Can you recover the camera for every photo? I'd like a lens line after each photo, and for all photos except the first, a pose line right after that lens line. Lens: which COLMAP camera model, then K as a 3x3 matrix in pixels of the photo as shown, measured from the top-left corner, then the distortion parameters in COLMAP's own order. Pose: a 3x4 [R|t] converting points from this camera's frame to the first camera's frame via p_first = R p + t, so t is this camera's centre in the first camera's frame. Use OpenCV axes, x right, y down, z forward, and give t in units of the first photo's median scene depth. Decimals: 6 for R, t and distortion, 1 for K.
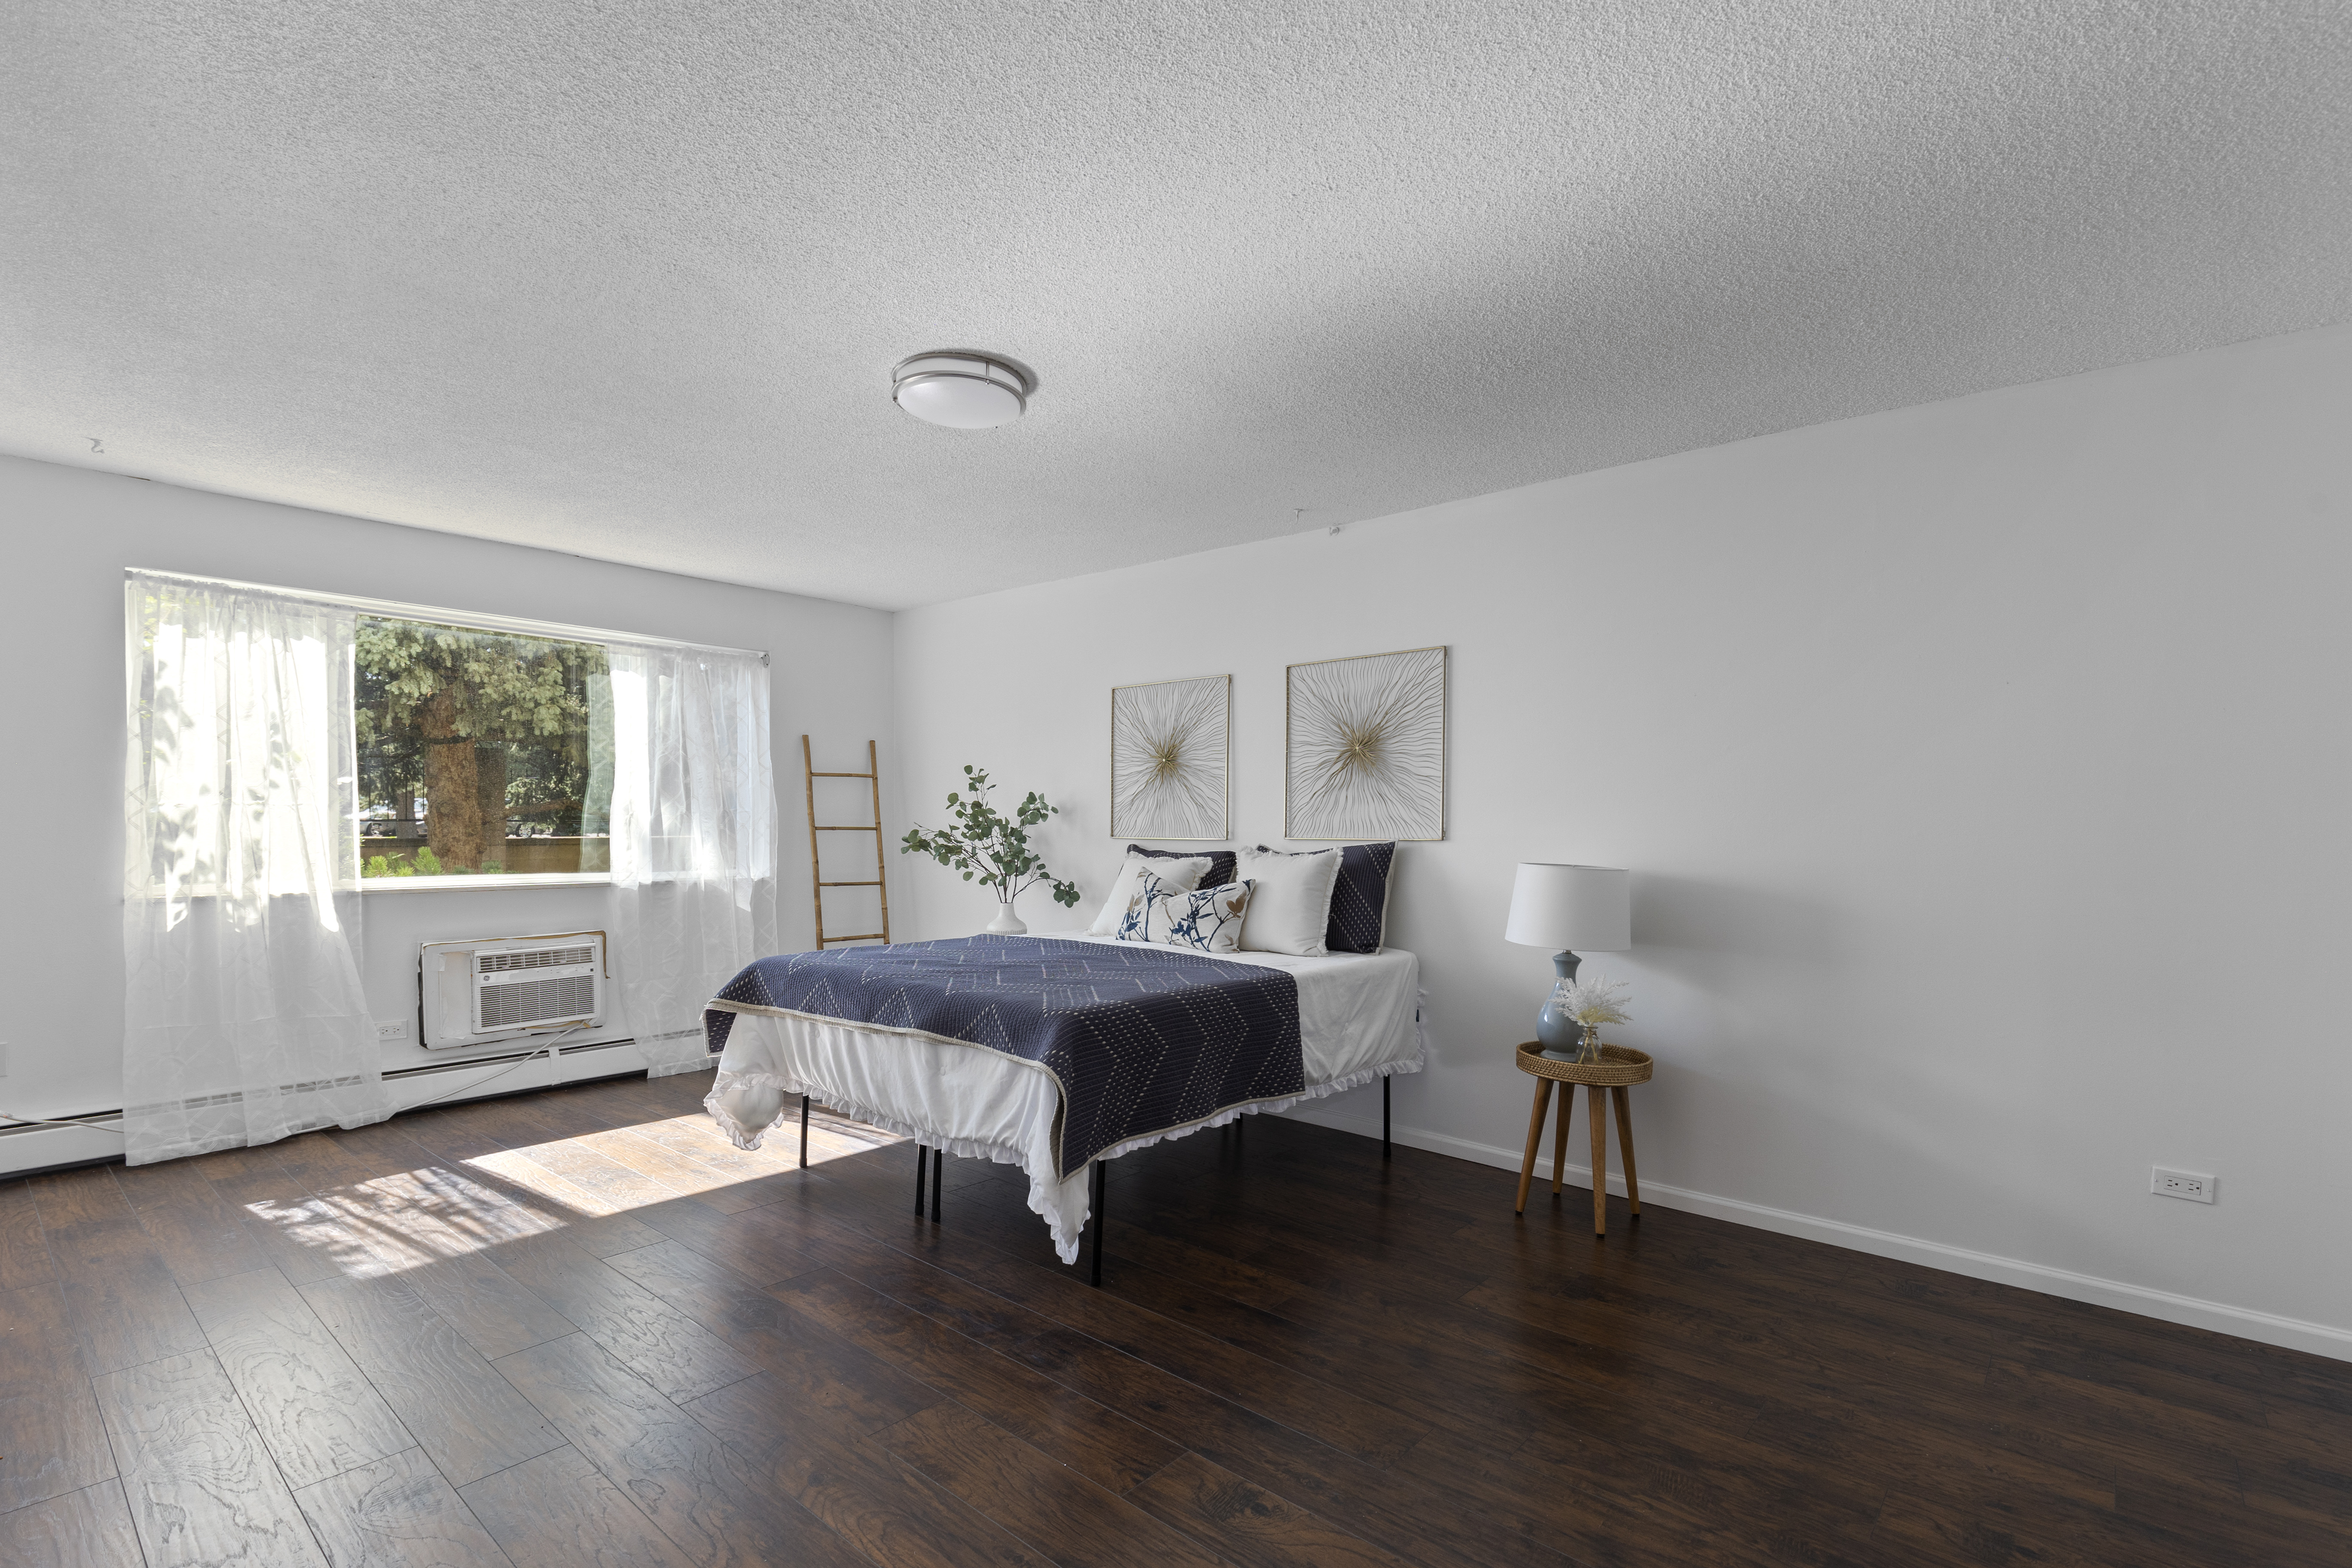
lens RADIAL K [[1057.3, 0, 1171.2], [0, 1057.3, 847.8], [0, 0, 1]] dist [0.005824, -0.001868]
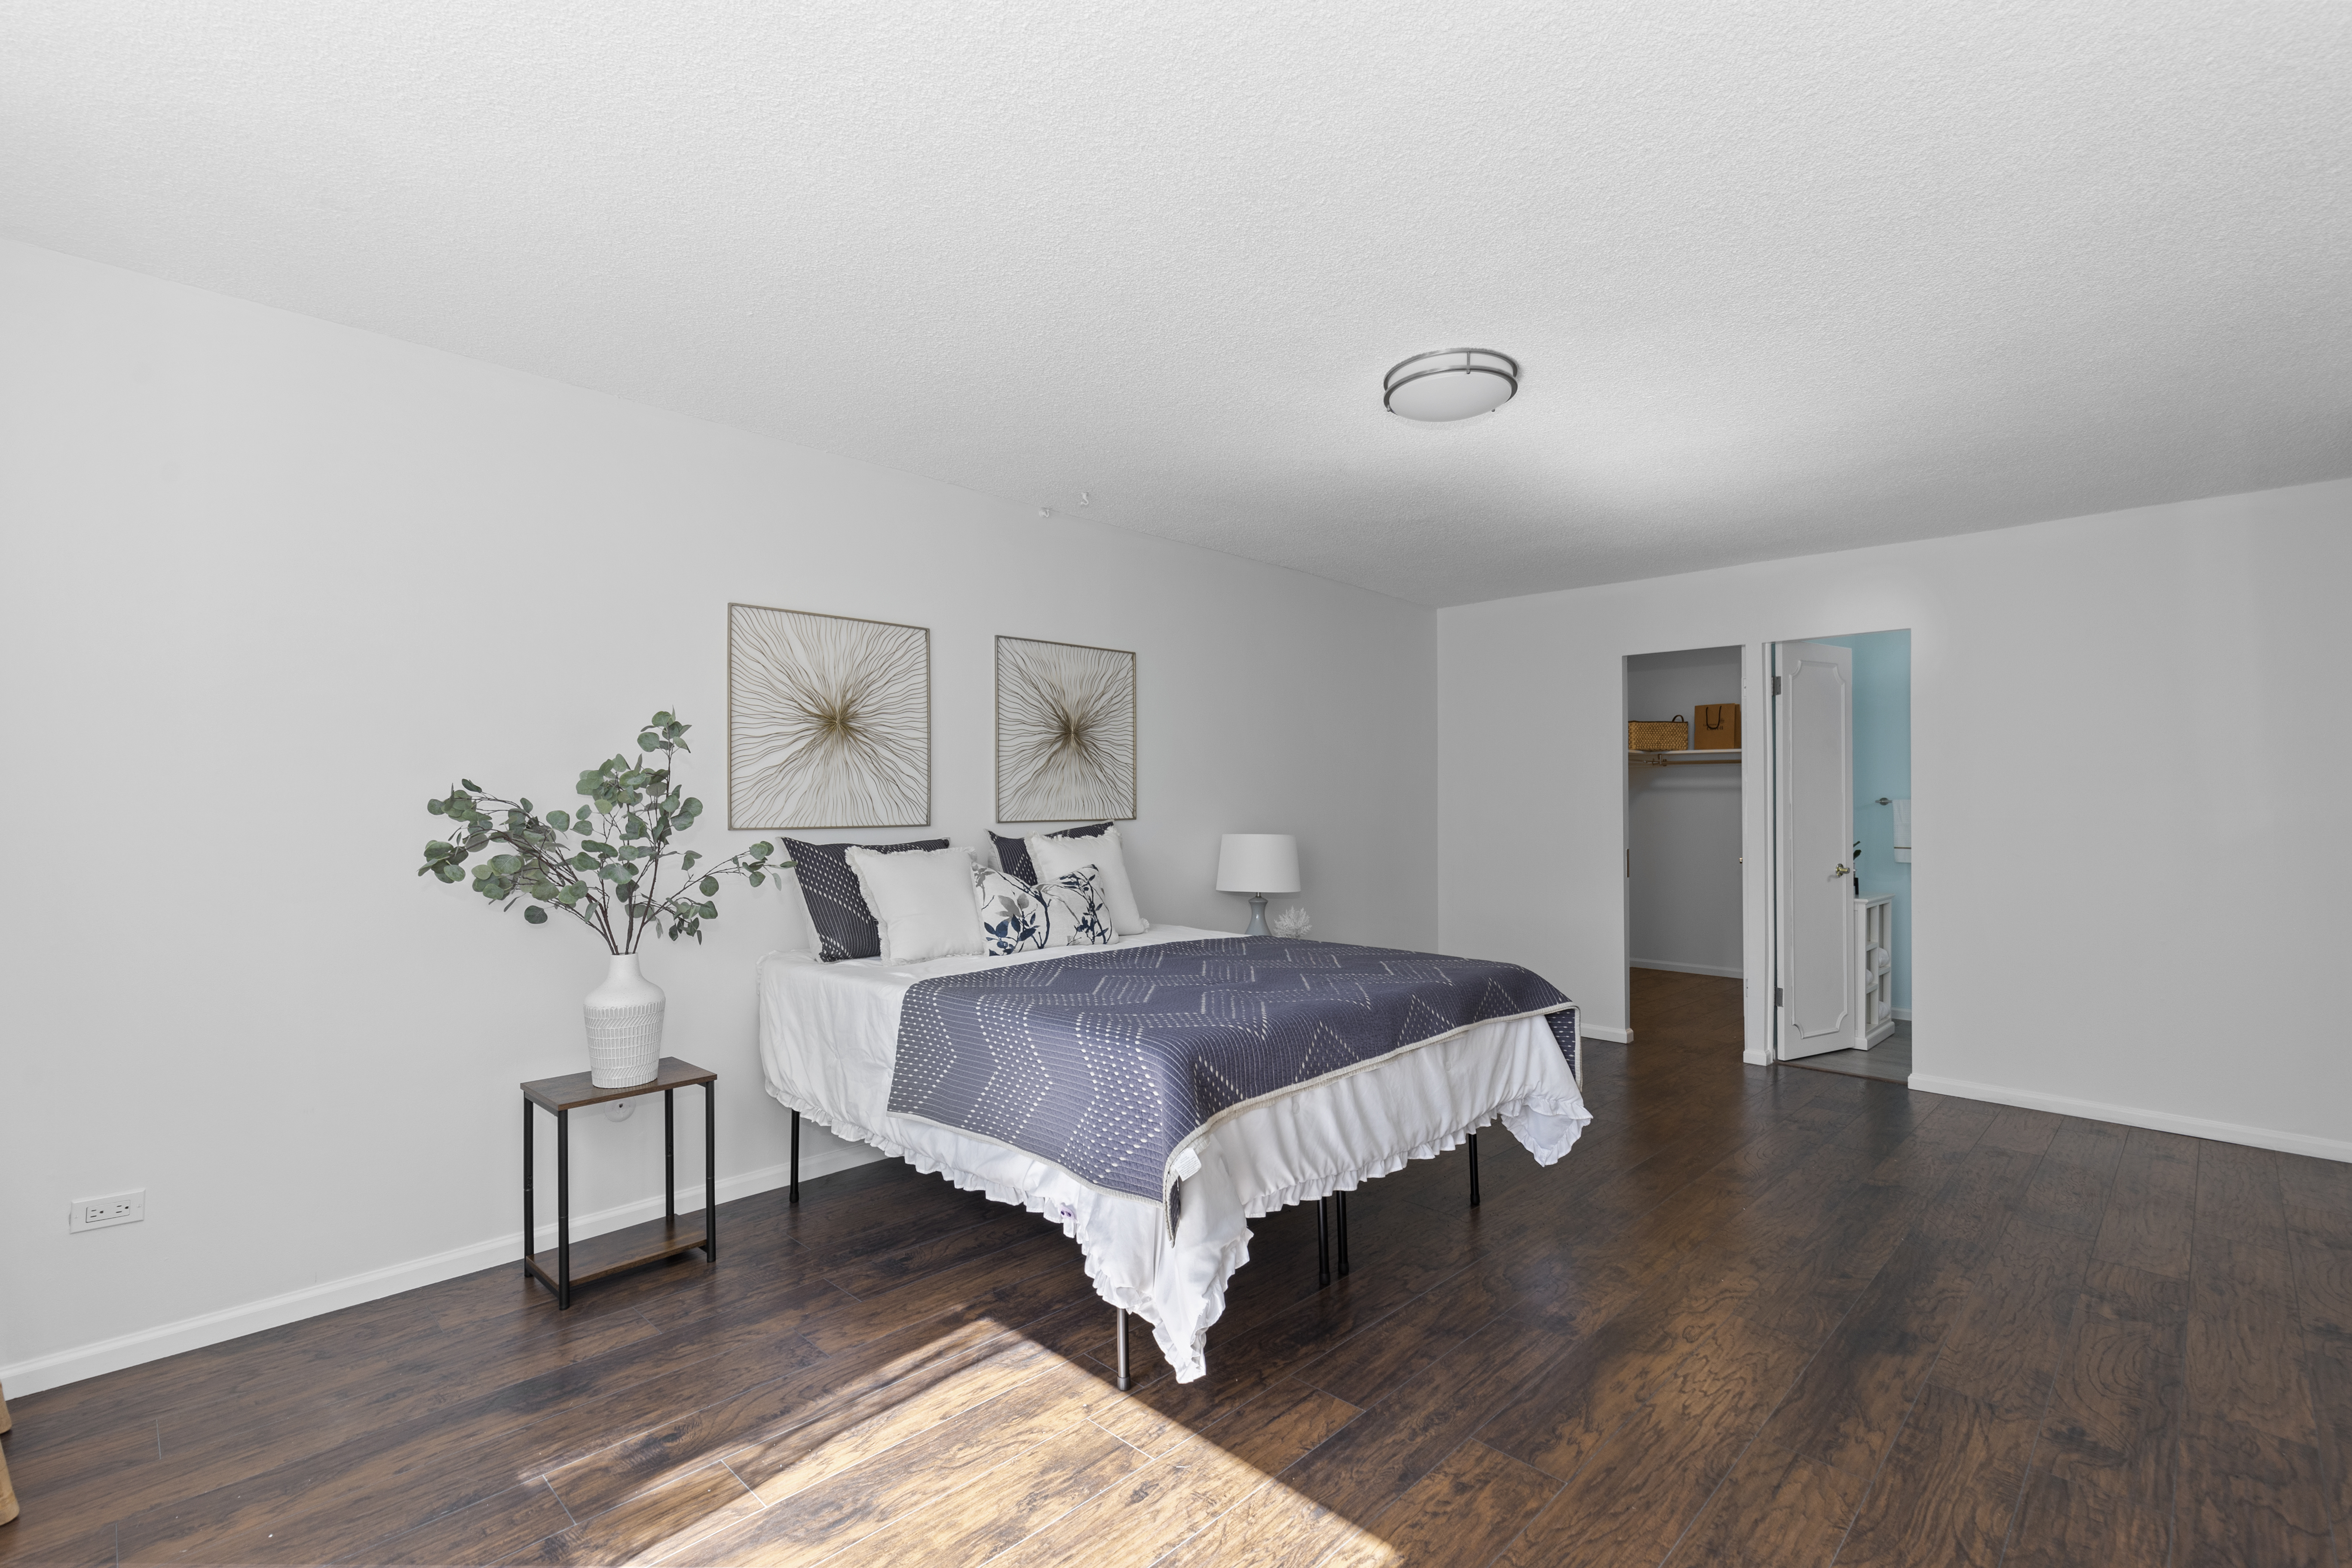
lens RADIAL K [[1057.3, 0, 1181.9], [0, 1057.3, 798.2], [0, 0, 1]] dist [0.005824, -0.001868]
pose [[0.066074, -0.001907, 0.997813, -0.841173], [0.023395, 0.999726, 0.000361, -0.027680], [-0.997540, 0.023320, 0.066100, 0.823666]]
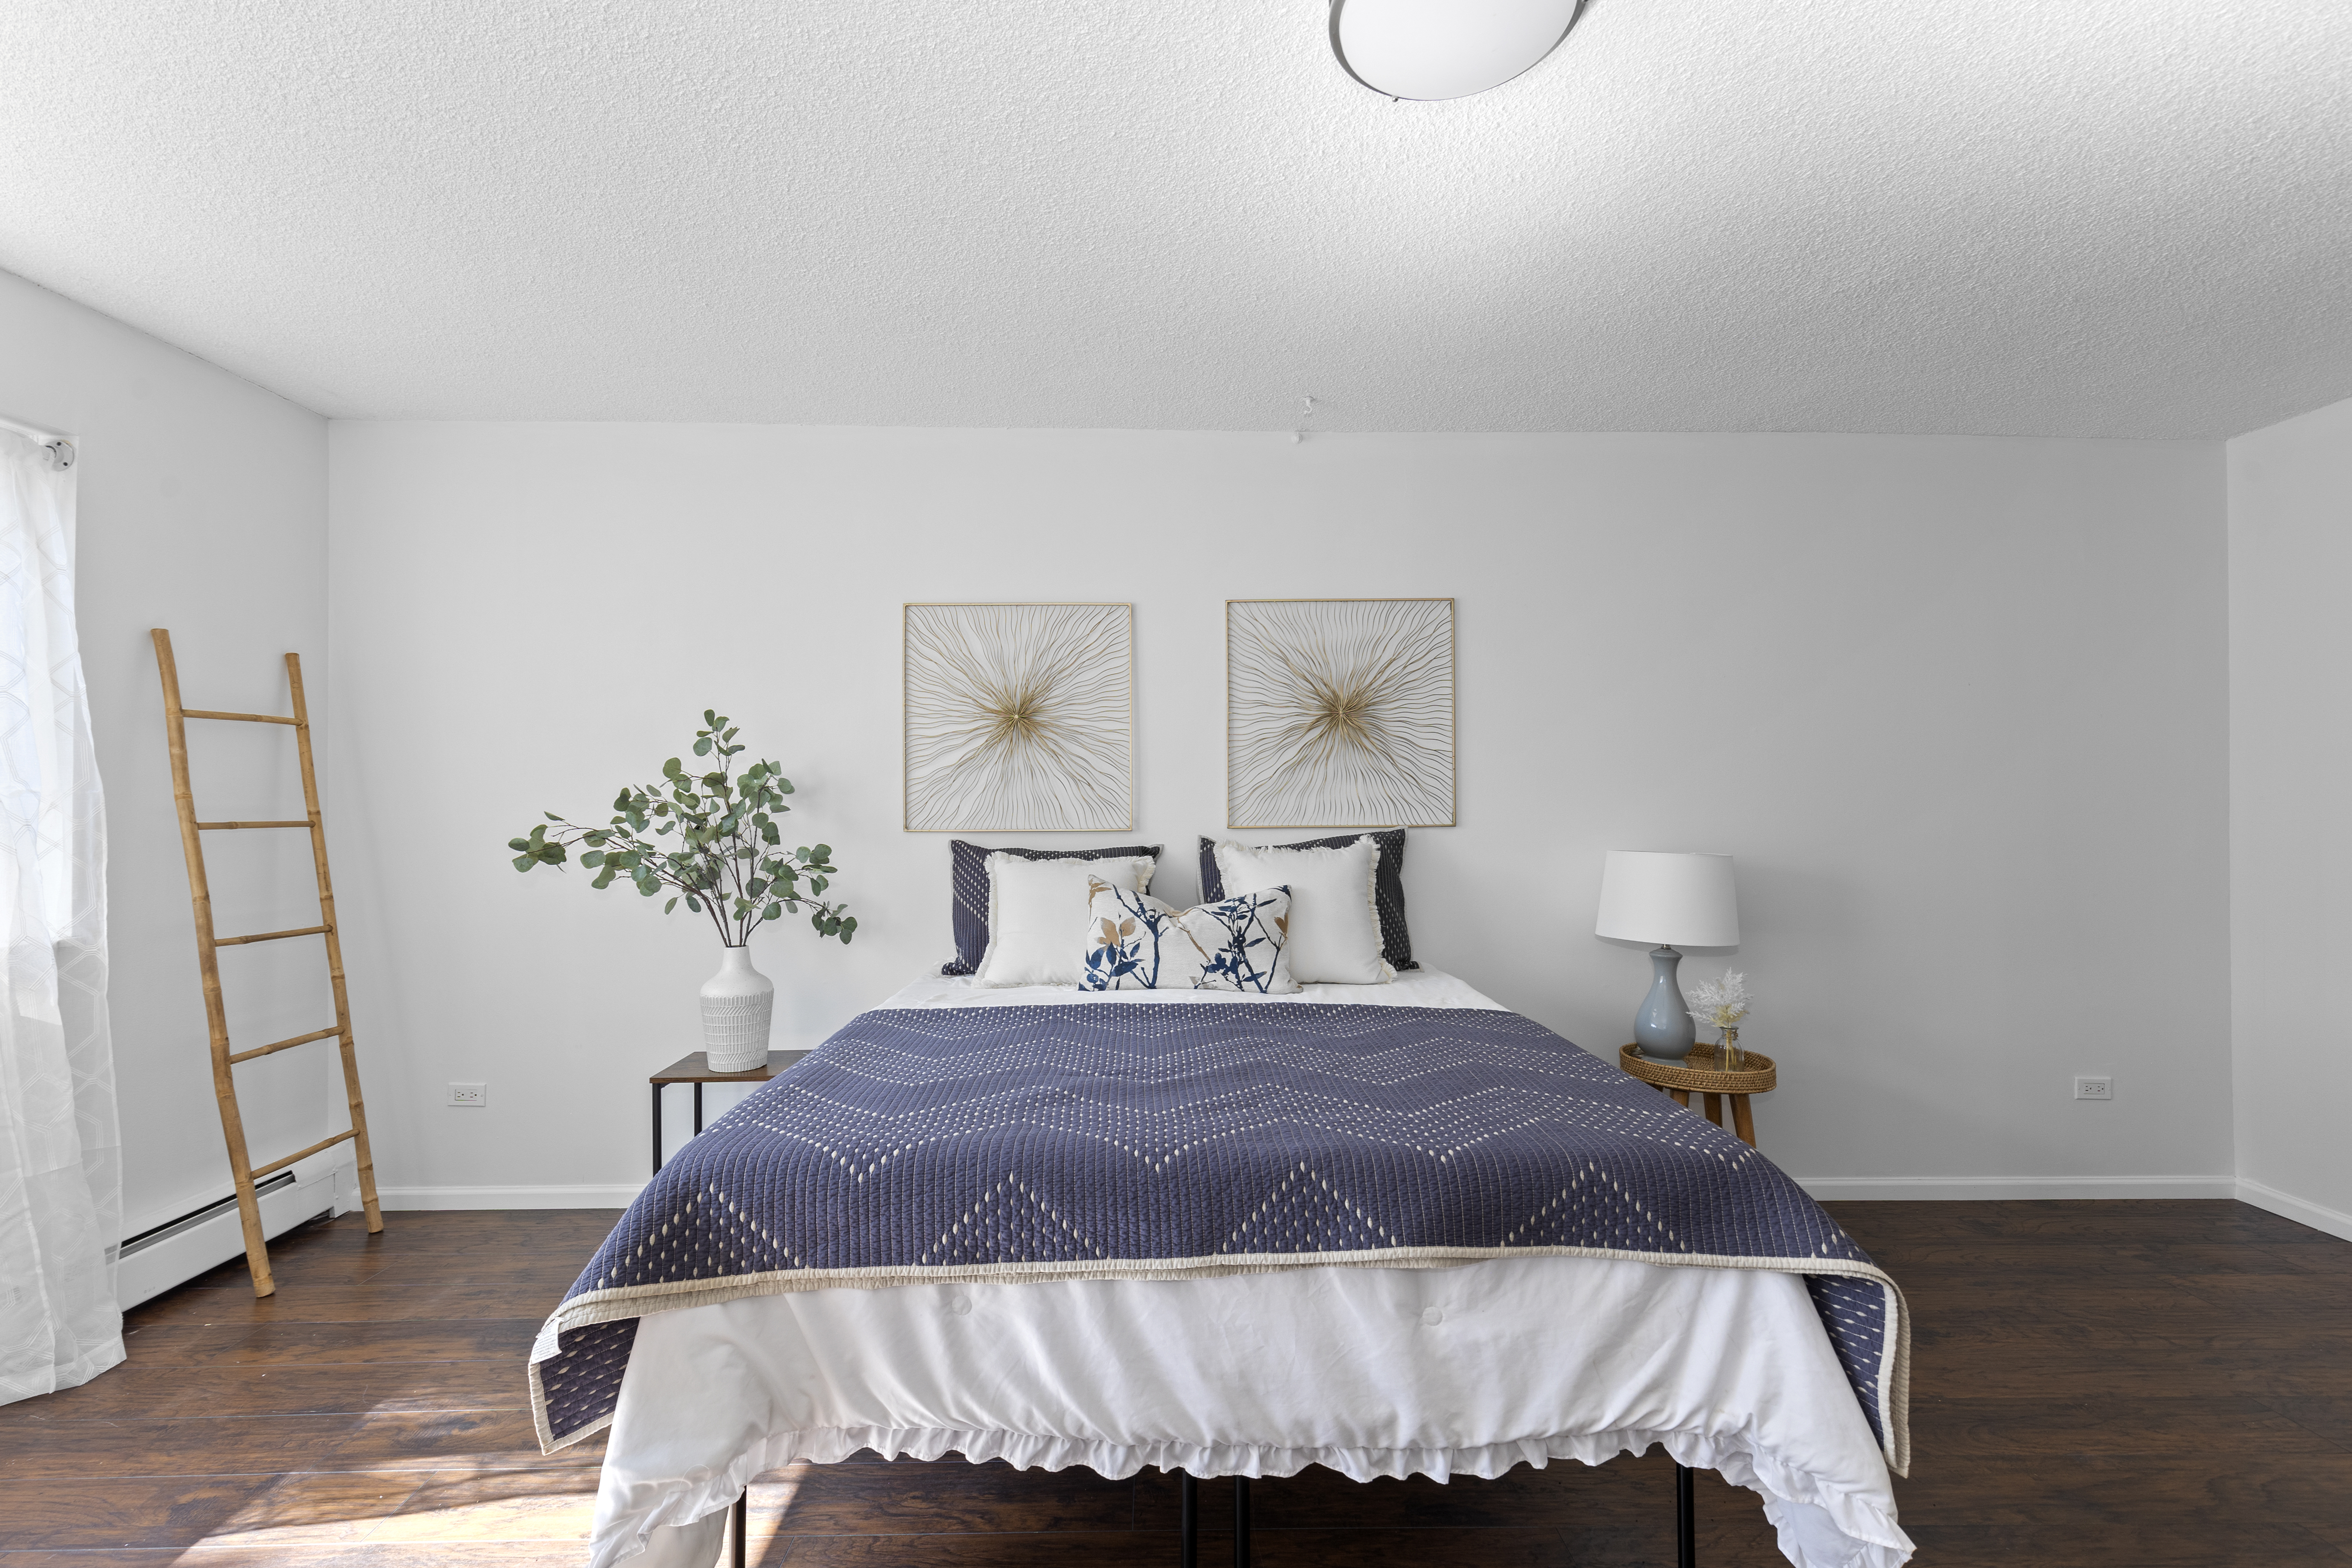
lens RADIAL K [[1057.3, 0, 1179.3], [0, 1057.3, 787.3], [0, 0, 1]] dist [0.005824, -0.001868]
pose [[0.749509, 0.000191, 0.661994, -0.444226], [0.021110, 0.999484, -0.024189, -0.020954], [-0.661657, 0.032105, 0.749119, 0.483733]]
